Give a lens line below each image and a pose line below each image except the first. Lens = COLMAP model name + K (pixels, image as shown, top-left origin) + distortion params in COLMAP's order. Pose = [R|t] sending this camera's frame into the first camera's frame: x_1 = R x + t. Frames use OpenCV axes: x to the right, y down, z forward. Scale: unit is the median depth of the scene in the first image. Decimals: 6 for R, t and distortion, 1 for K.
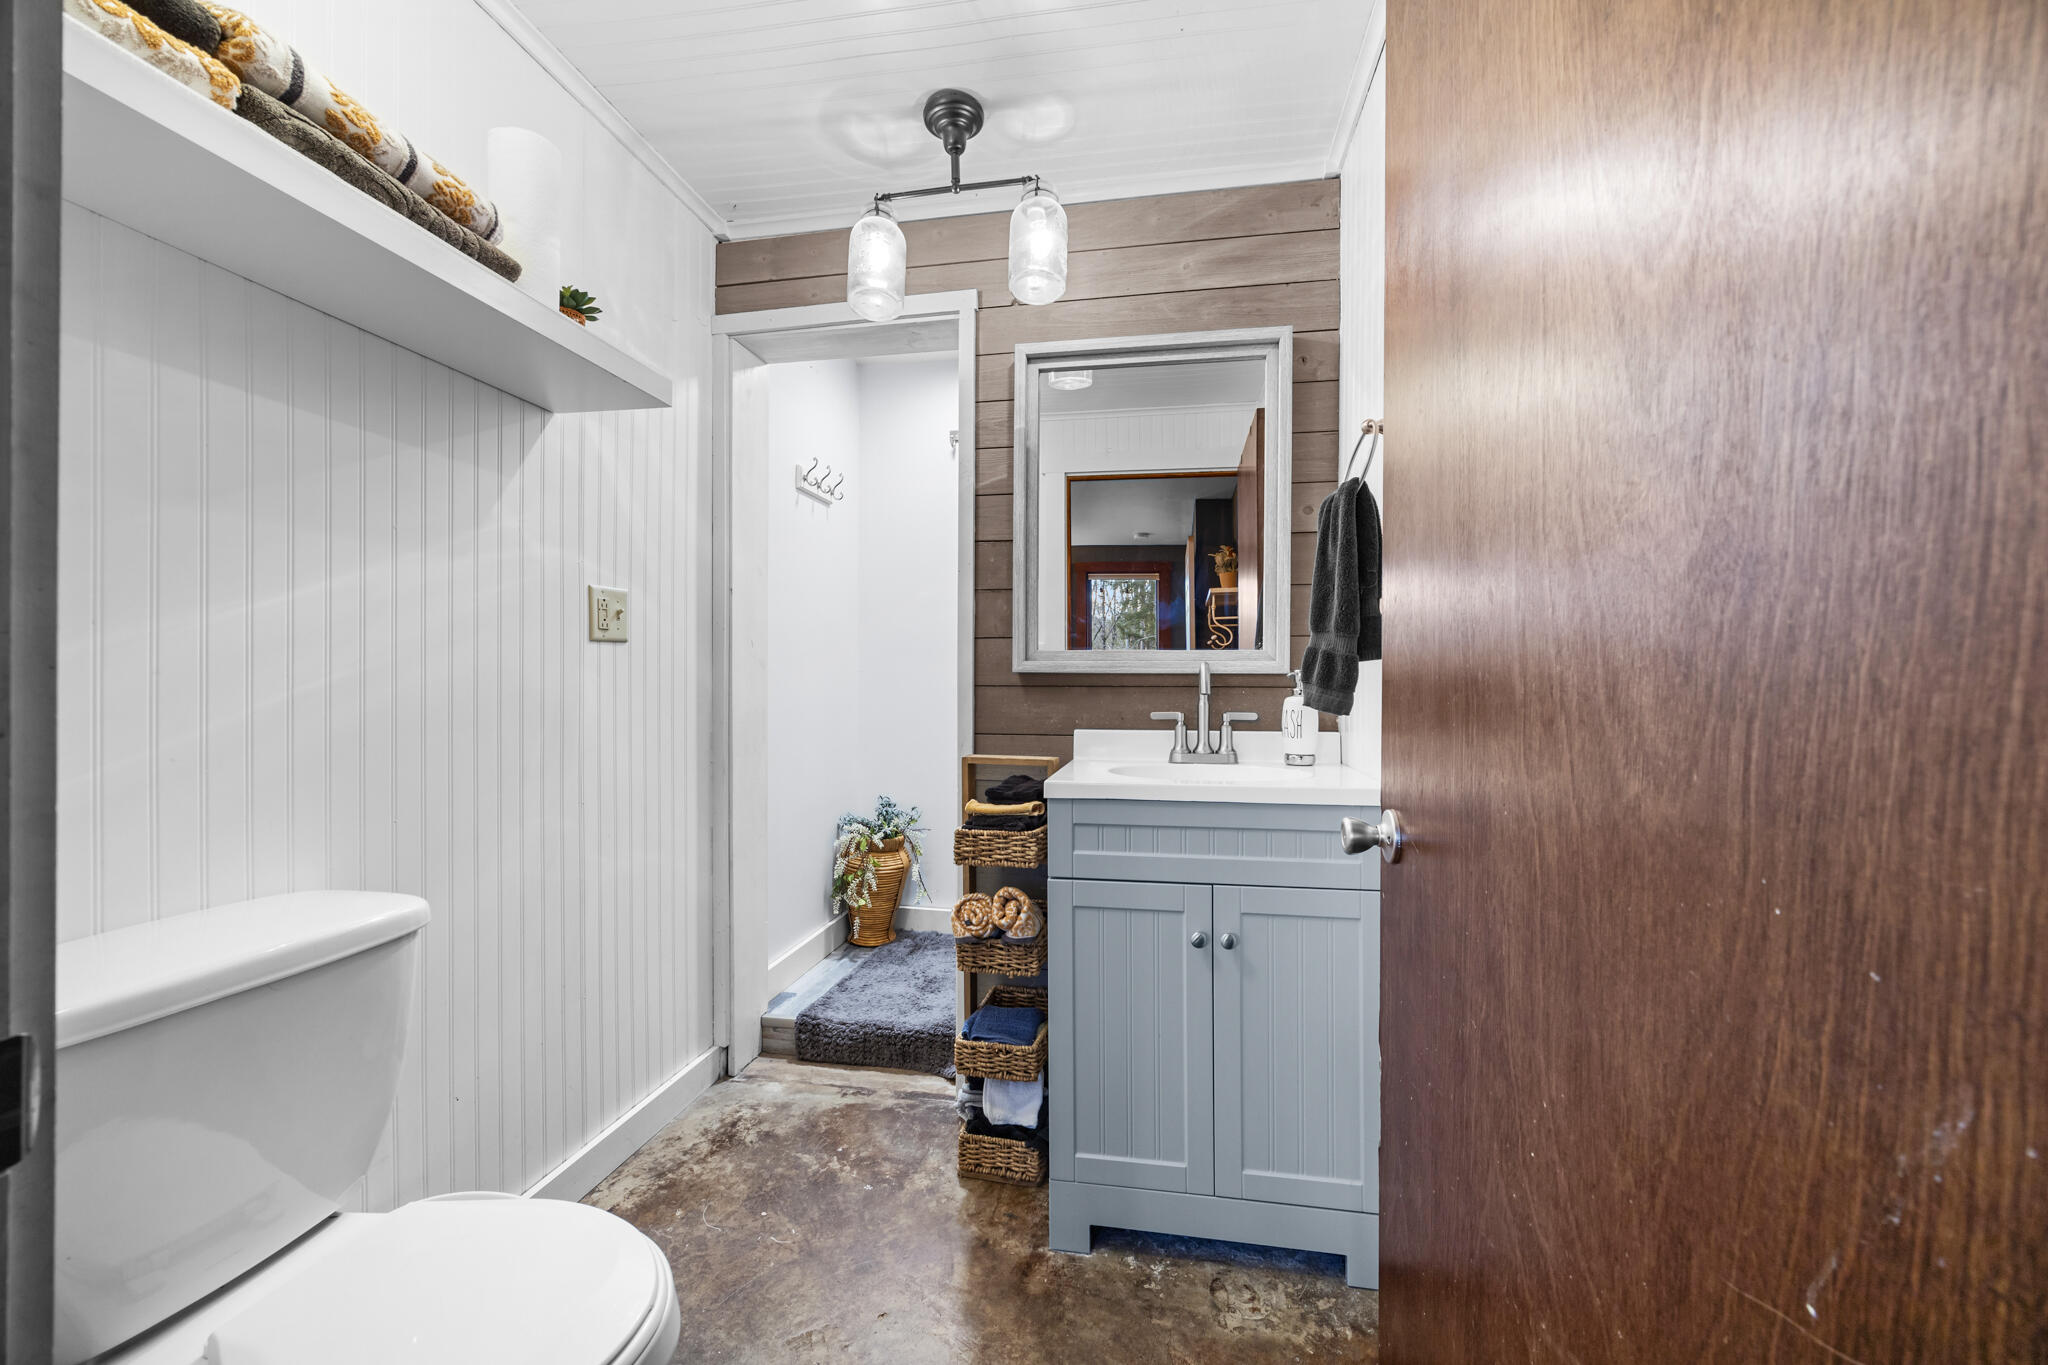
lens RADIAL K [[795.2, 0, 1024.3], [0, 795.2, 688.8], [0, 0, 1]] dist [0.002900, -0.000145]
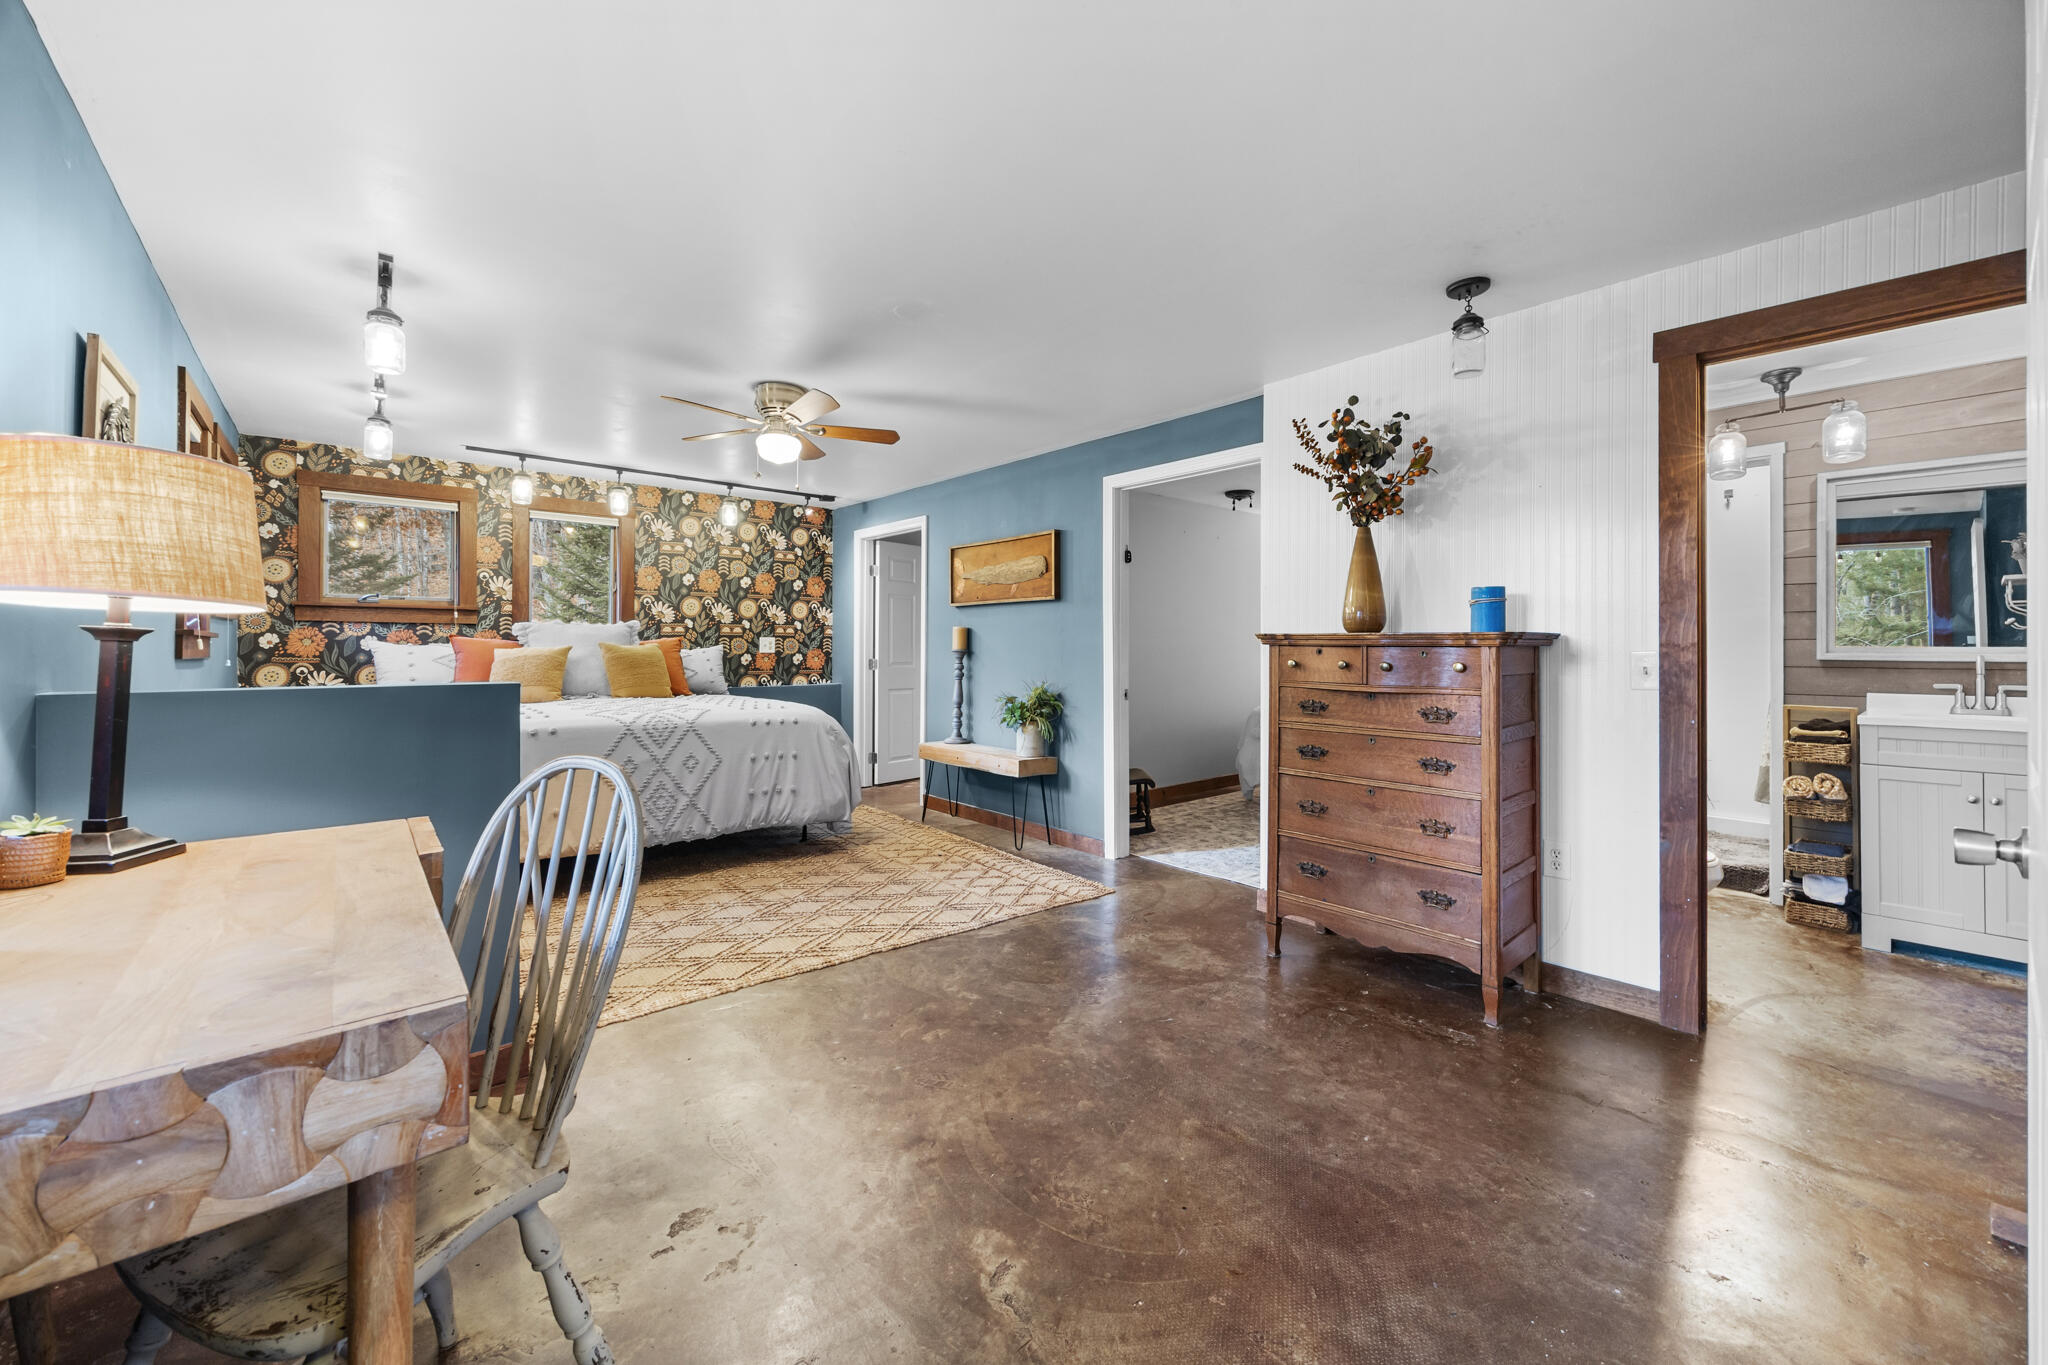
lens RADIAL K [[795.2, 0, 1049.9], [0, 795.2, 642.1], [0, 0, 1]] dist [0.002900, -0.000145]
pose [[0.788432, -0.001346, -0.615121, -0.287984], [-0.006034, 0.999933, -0.009922, -0.032482], [0.615093, 0.011535, 0.788370, -1.543285]]
